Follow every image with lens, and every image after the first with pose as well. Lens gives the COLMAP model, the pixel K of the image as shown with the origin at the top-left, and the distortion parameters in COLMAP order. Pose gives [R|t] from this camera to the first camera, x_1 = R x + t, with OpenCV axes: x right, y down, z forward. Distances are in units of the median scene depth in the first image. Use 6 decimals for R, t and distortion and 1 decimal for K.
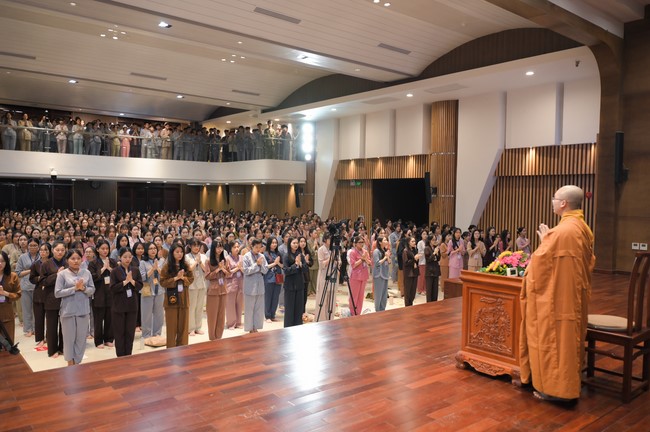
lens RADIAL K [[516.5, 0, 325.0], [0, 516.5, 216.0], [0, 0, 1]] dist [0.009471, 0.004881]
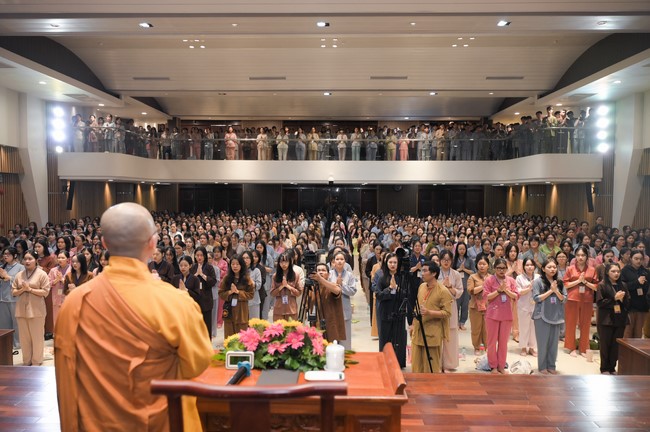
lens RADIAL K [[516.5, 0, 325.0], [0, 516.5, 216.0], [0, 0, 1]] dist [0.009471, 0.004881]
pose [[0.765948, 0.013810, -0.642754, 0.153399], [-0.014634, 0.999885, 0.004045, -0.007784], [0.642736, 0.006308, 0.766062, 0.135582]]
